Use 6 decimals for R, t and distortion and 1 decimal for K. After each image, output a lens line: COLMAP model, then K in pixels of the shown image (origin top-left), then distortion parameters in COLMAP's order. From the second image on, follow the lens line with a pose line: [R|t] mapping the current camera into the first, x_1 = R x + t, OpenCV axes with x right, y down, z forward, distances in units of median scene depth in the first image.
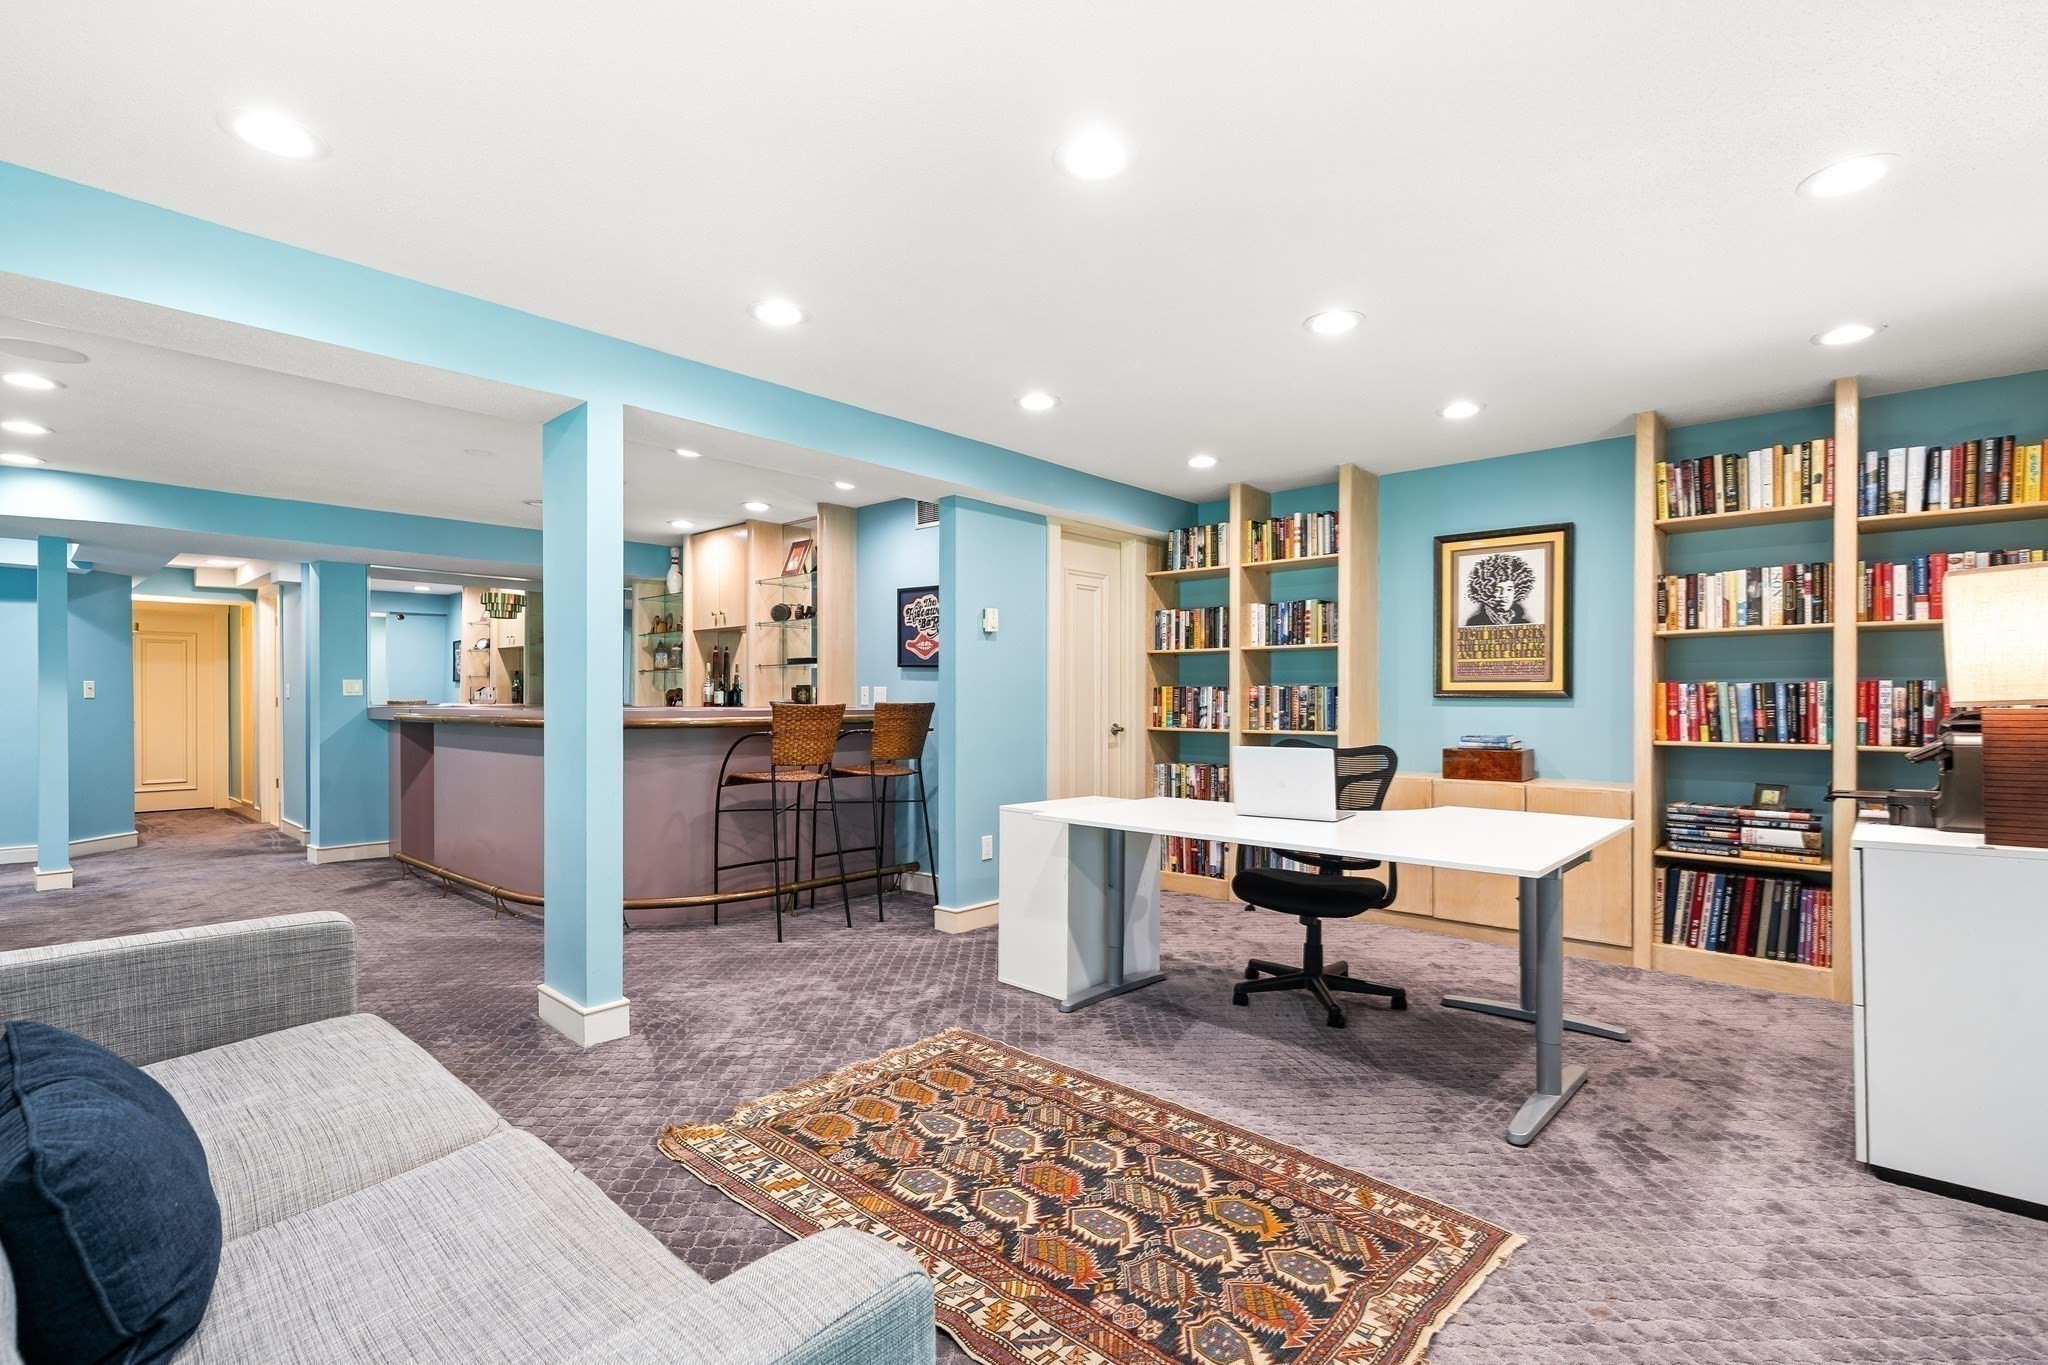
lens RADIAL K [[949.9, 0, 1021.2], [0, 949.9, 691.3], [0, 0, 1]] dist [0.001839, 0.000103]
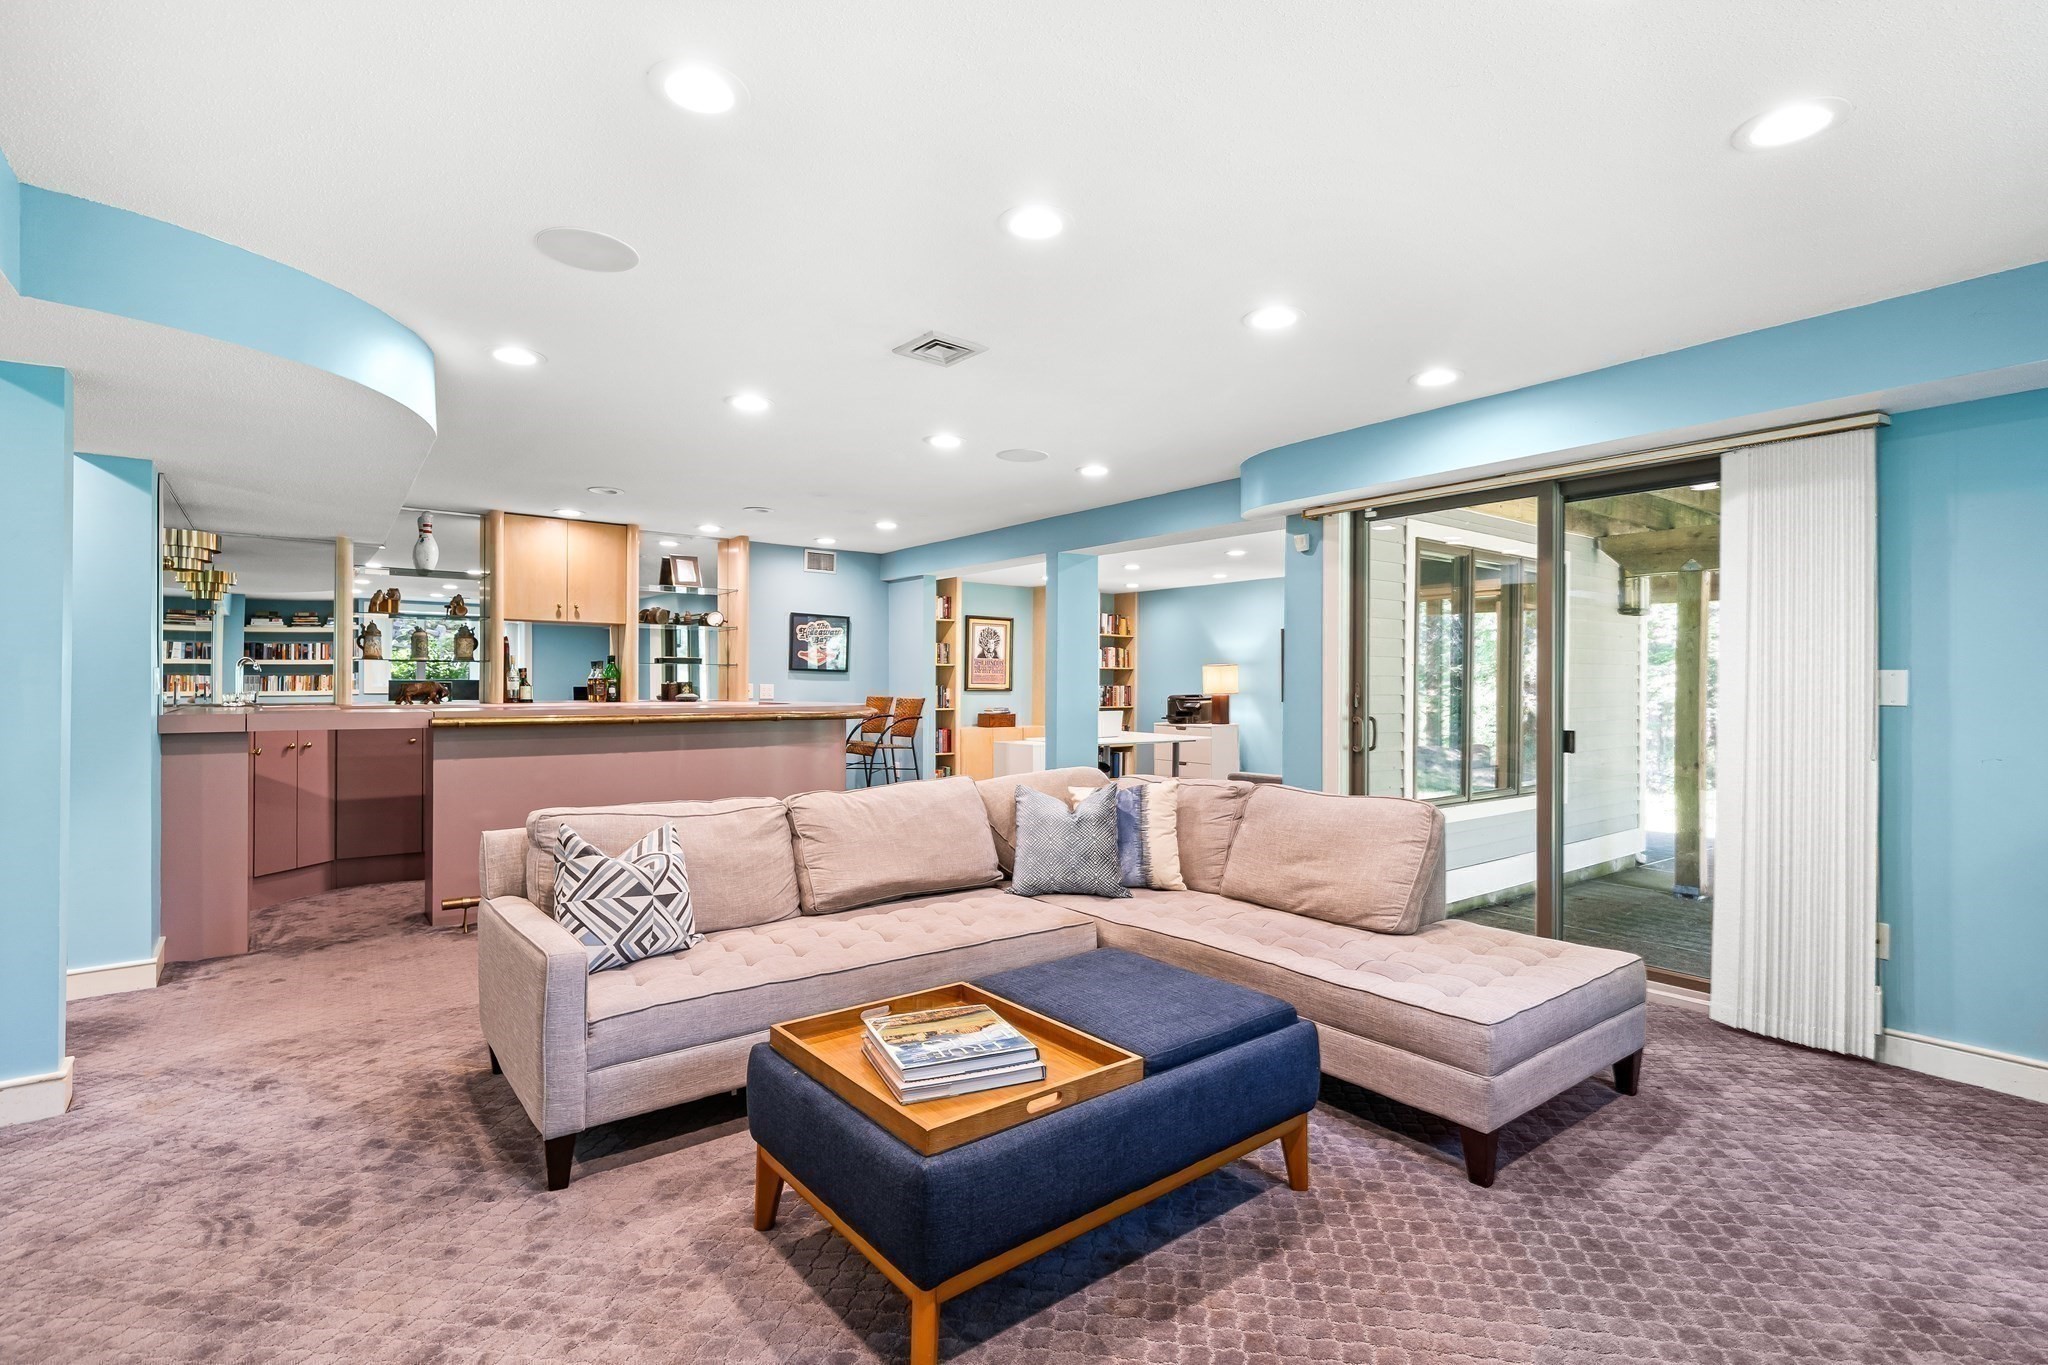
lens RADIAL K [[949.9, 0, 1022.7], [0, 949.9, 684.6], [0, 0, 1]] dist [0.001839, 0.000103]
pose [[0.157436, 0.000202, 0.987529, -1.675483], [-0.006765, 0.999977, 0.000874, -0.010122], [-0.987506, -0.006818, 0.157434, 0.553056]]
